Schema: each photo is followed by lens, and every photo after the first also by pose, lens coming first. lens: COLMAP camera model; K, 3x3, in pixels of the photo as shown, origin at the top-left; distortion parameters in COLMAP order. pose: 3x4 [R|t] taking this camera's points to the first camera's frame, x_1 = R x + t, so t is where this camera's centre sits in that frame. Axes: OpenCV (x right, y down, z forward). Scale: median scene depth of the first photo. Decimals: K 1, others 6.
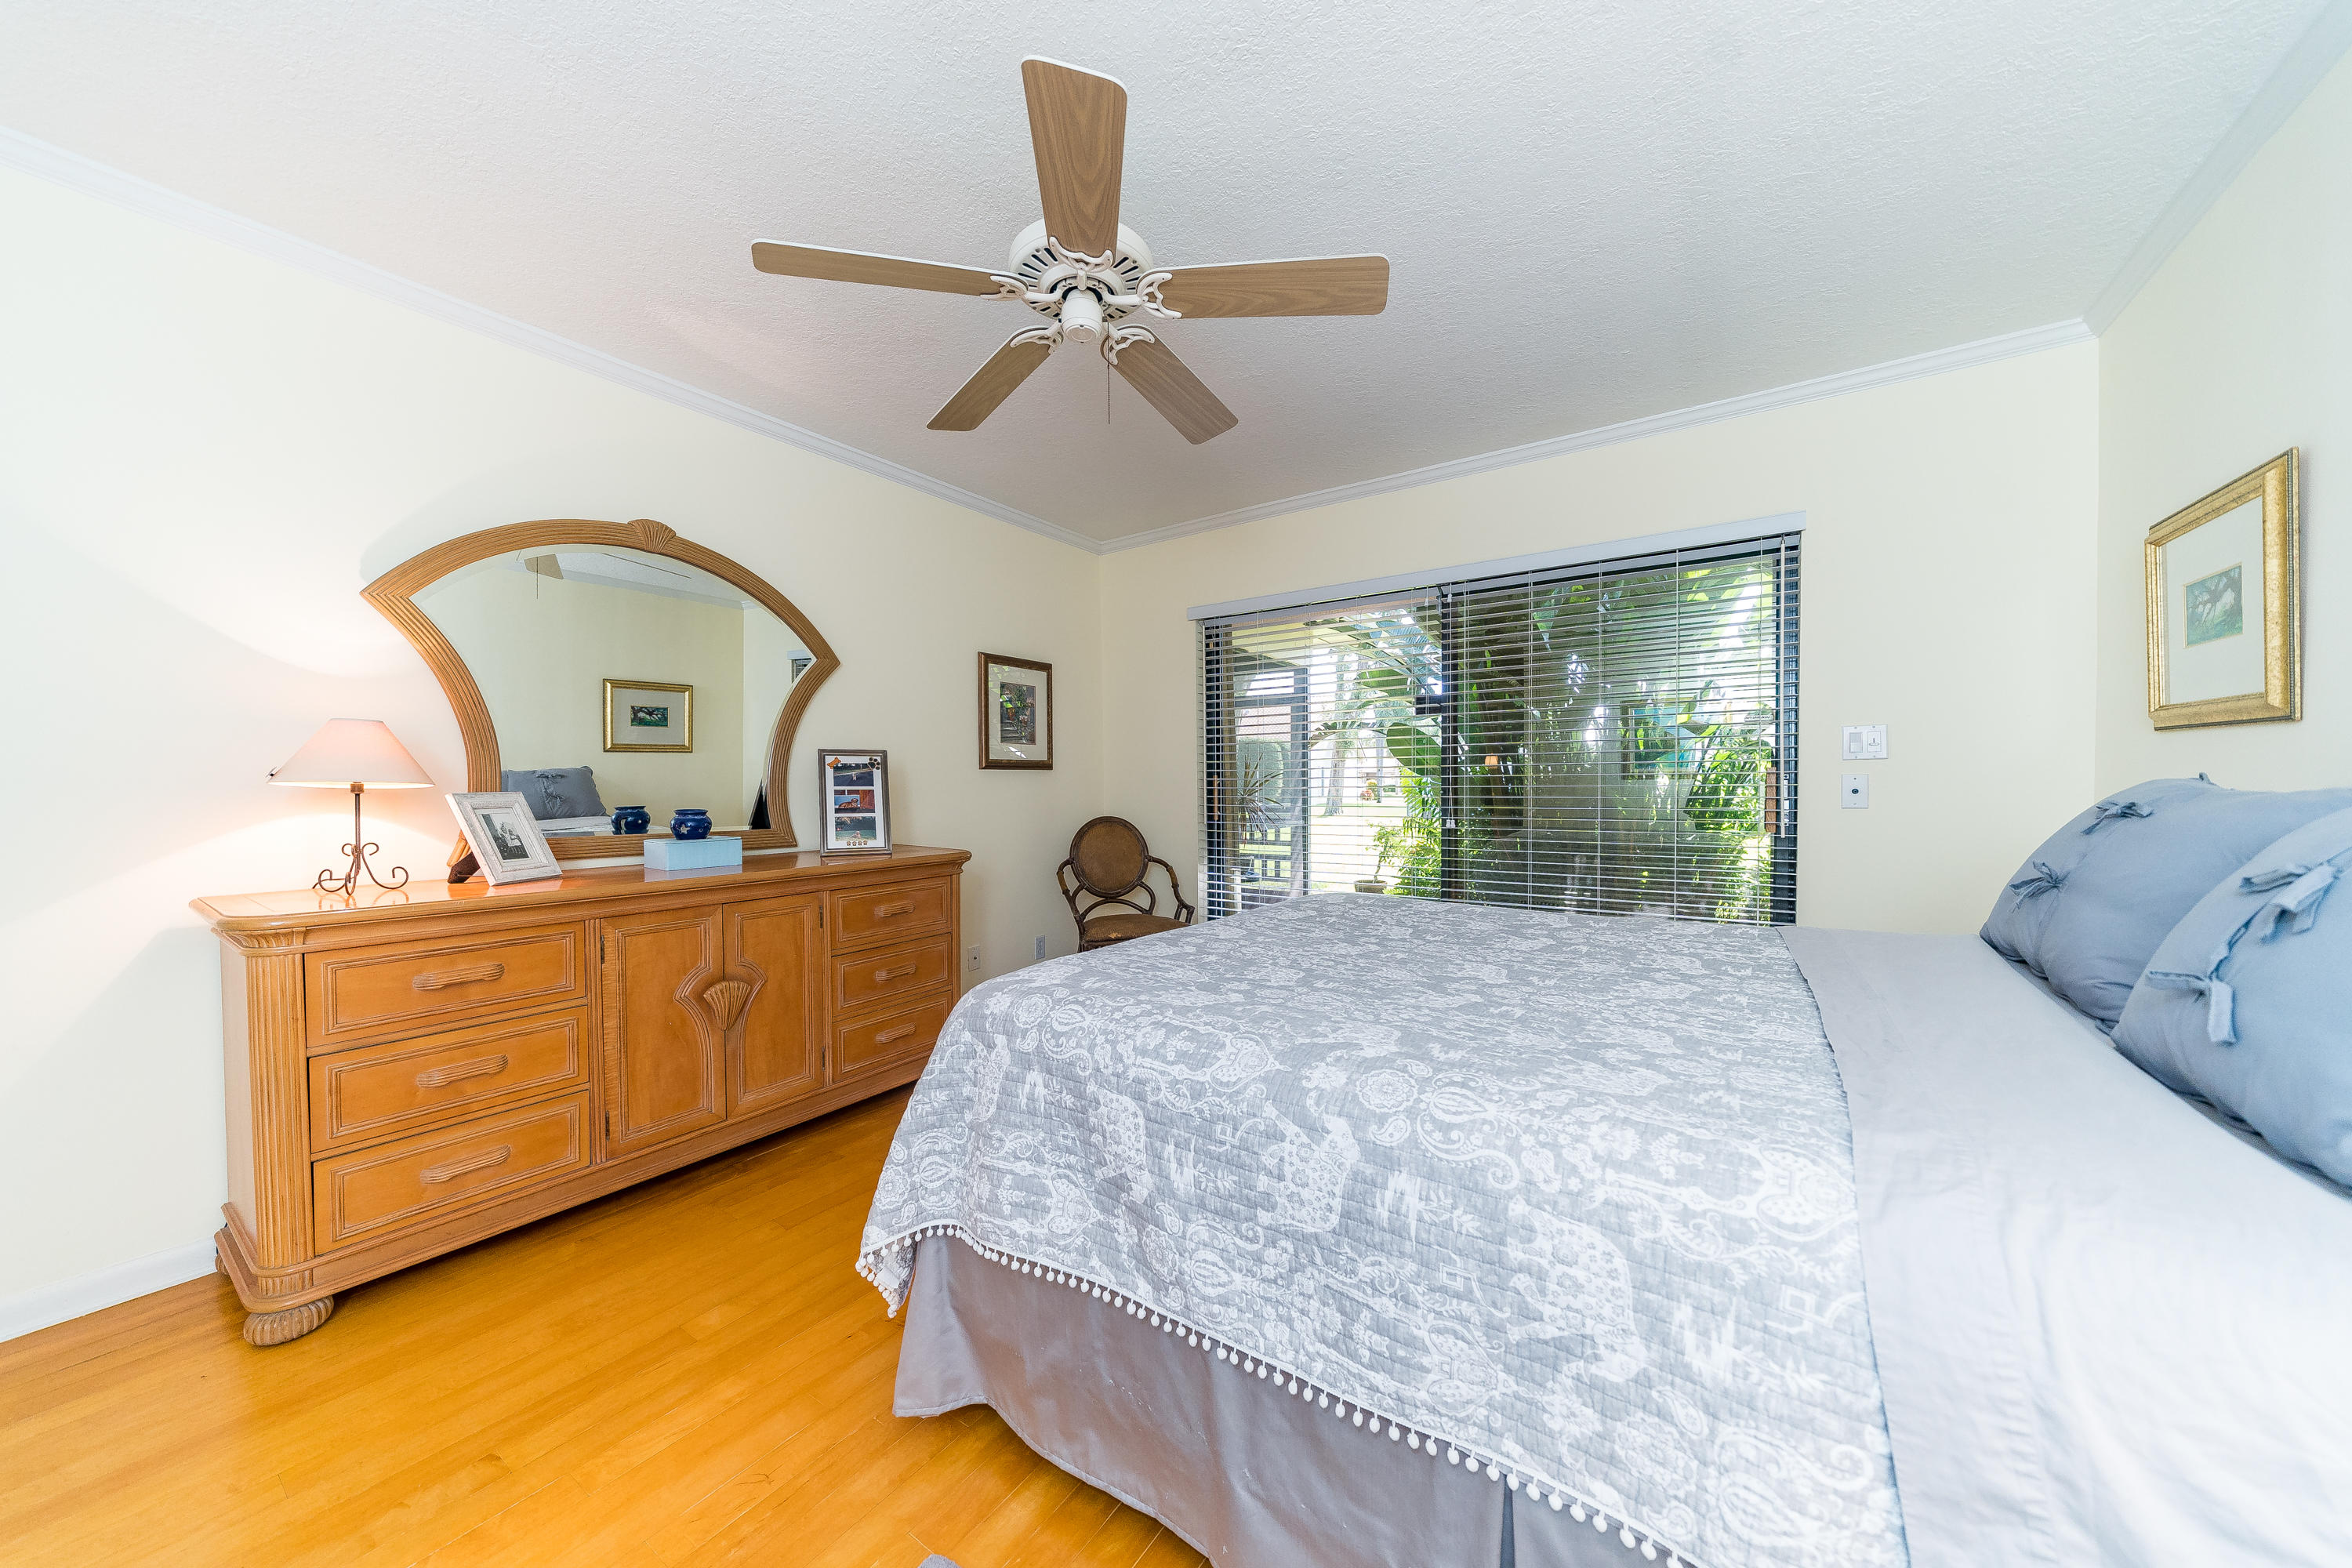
lens RADIAL K [[814.8, 0, 1162.1], [0, 814.8, 788.0], [0, 0, 1]] dist [-0.006330, -0.000126]
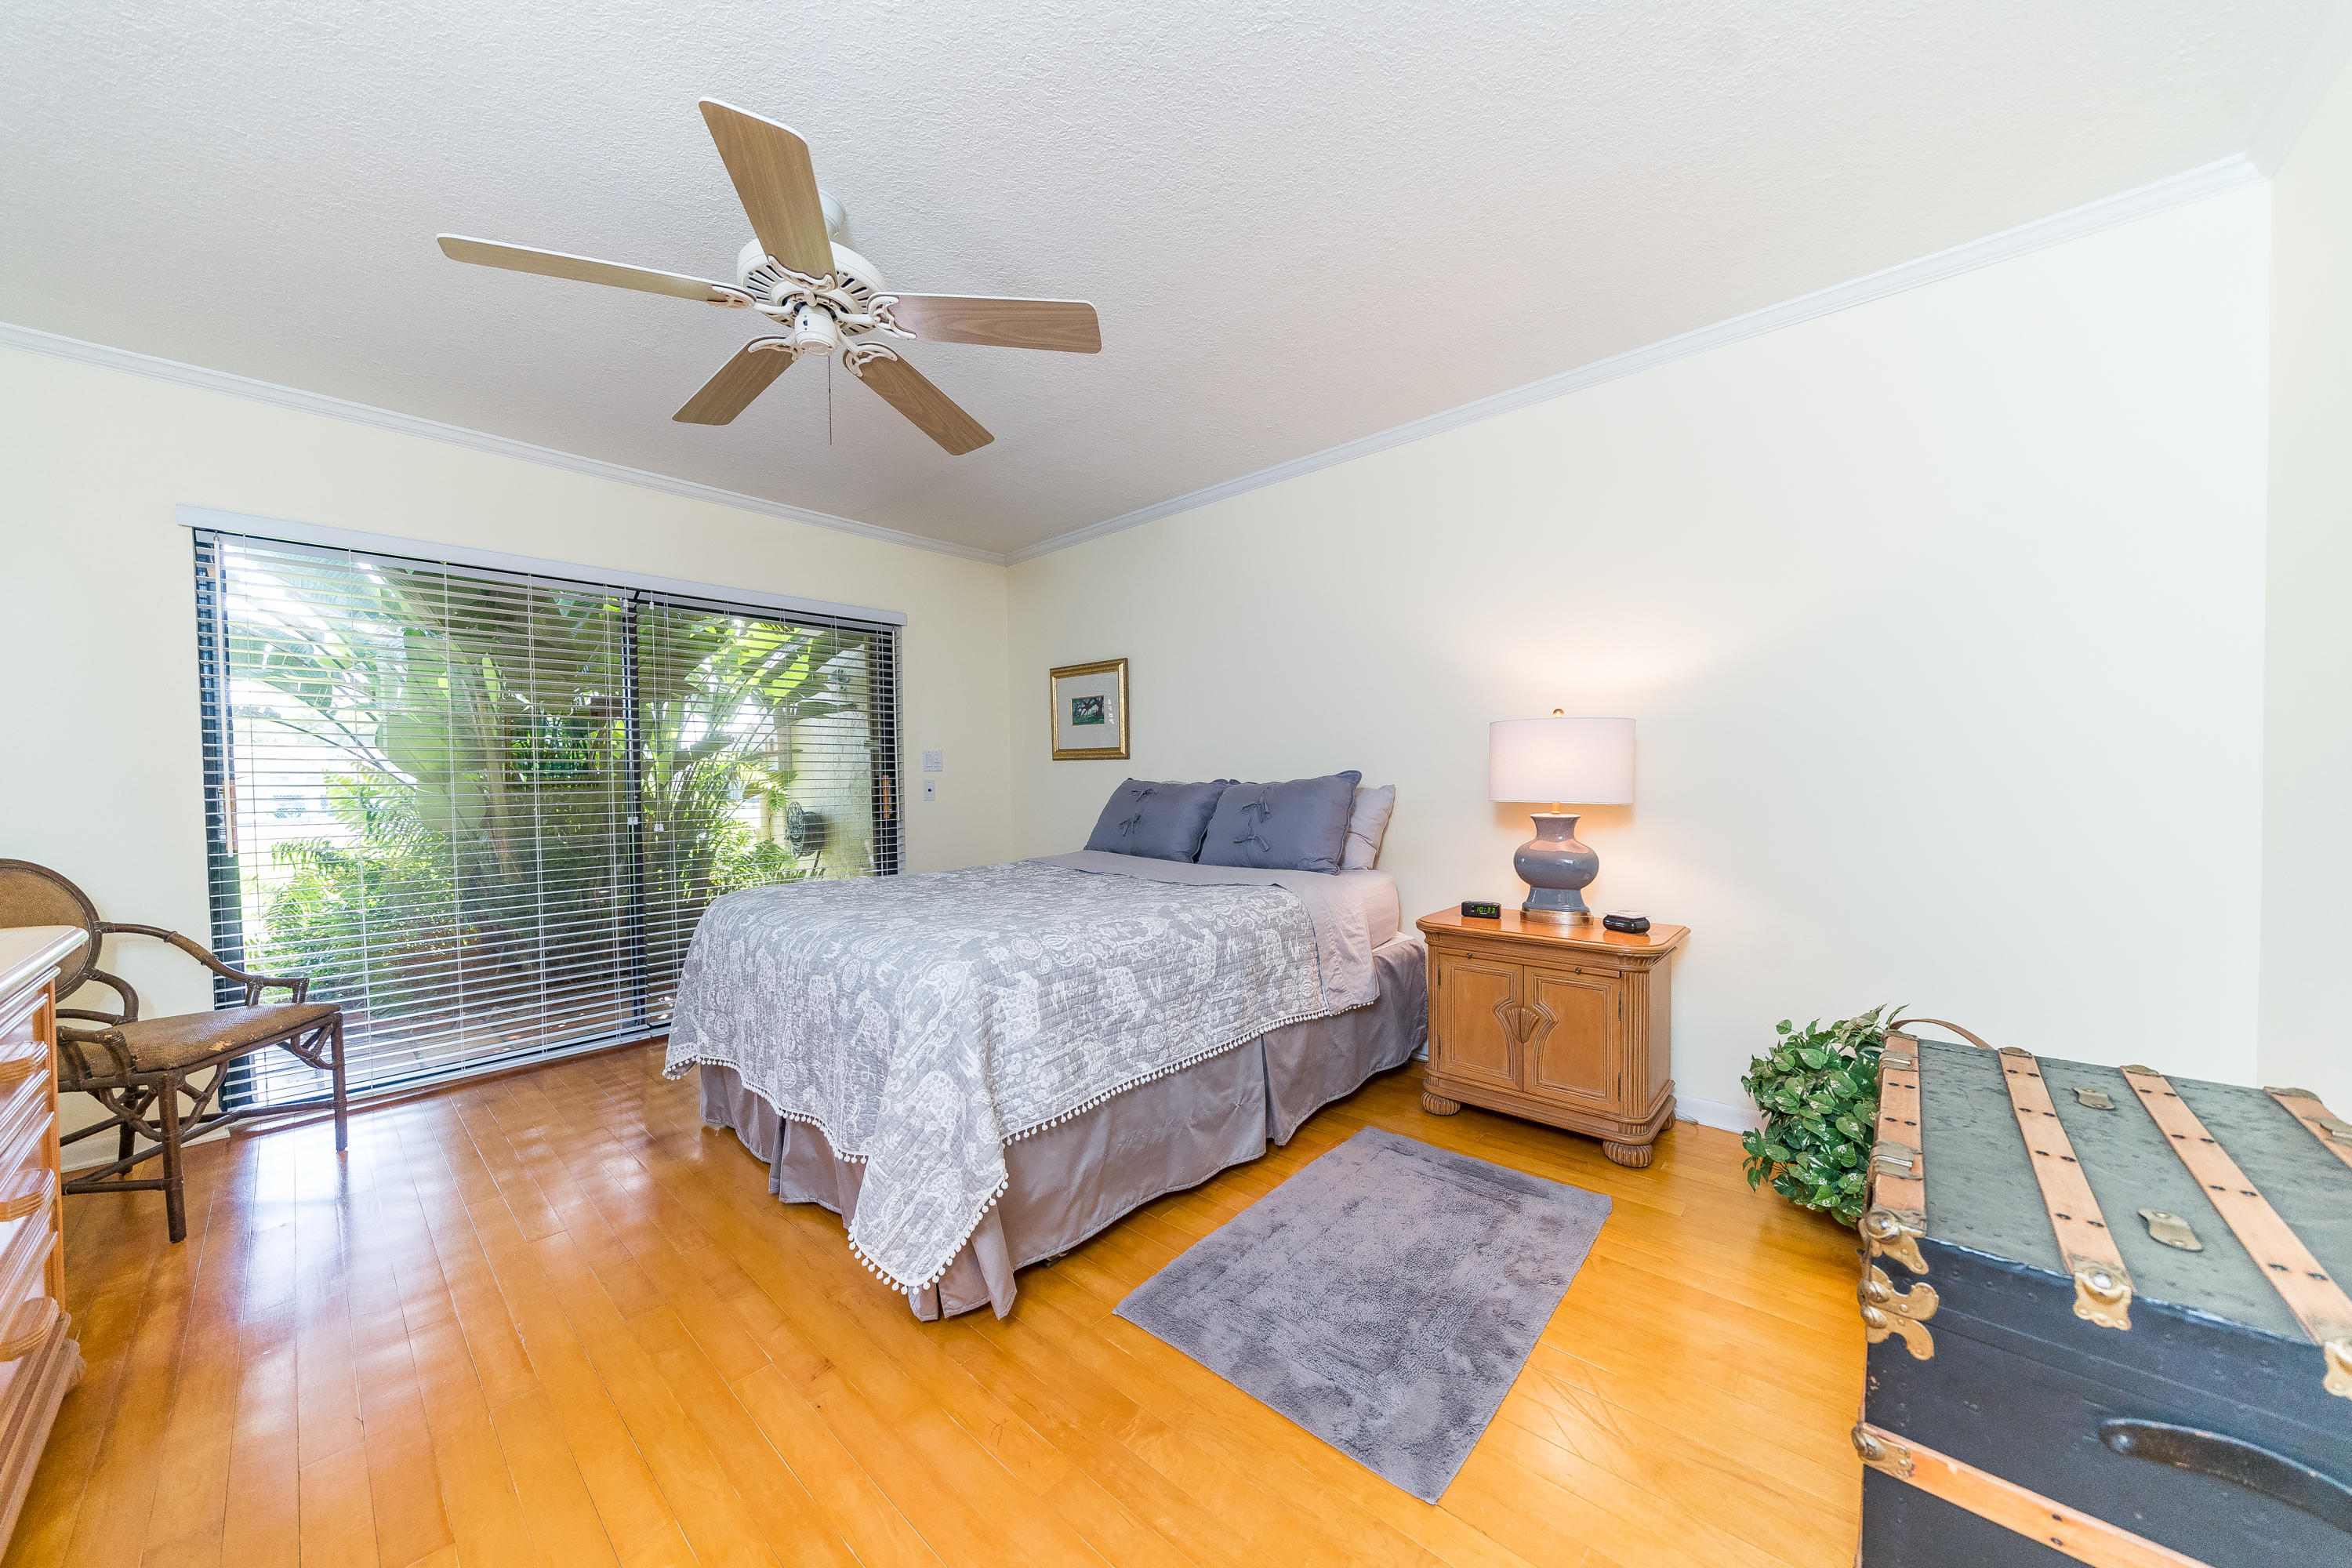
lens RADIAL K [[814.8, 0, 1157.5], [0, 814.8, 782.5], [0, 0, 1]] dist [-0.006330, -0.000126]
pose [[0.130652, 0.001138, 0.991428, -1.922932], [0.019235, 0.999808, -0.003683, 0.013533], [-0.991242, 0.019551, 0.130605, 0.800824]]
